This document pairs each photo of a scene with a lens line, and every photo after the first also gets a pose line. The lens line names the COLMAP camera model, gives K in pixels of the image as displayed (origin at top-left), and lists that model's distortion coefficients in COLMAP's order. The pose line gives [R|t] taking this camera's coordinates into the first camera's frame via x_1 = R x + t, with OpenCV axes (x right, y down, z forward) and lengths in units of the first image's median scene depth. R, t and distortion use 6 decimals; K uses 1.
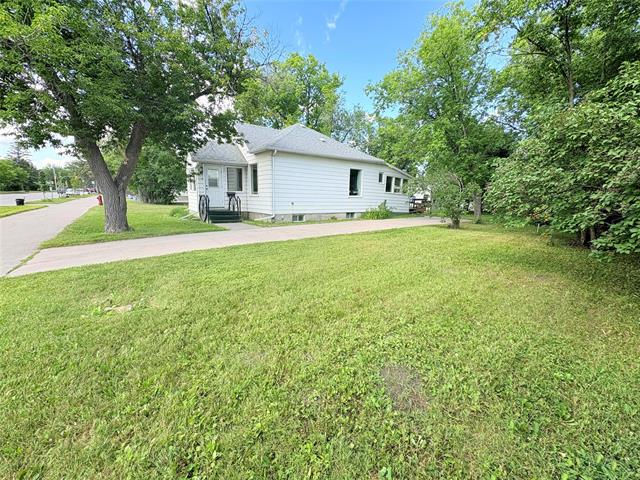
lens RADIAL K [[255.1, 0, 320.0], [0, 255.1, 240.0], [0, 0, 1]] dist [0.001178, 0.000263]
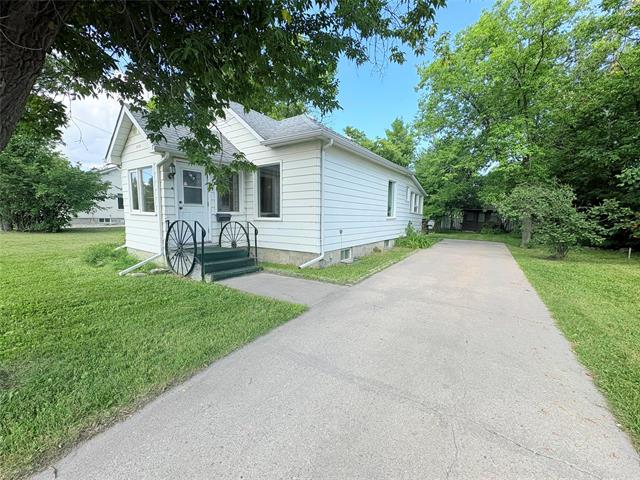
lens RADIAL K [[255.1, 0, 320.0], [0, 255.1, 240.0], [0, 0, 1]] dist [0.001178, 0.000263]
pose [[0.953370, -0.038044, 0.299398, -0.318449], [0.058848, 0.996415, -0.060777, -0.085197], [-0.296012, 0.075561, 0.952191, 0.417588]]
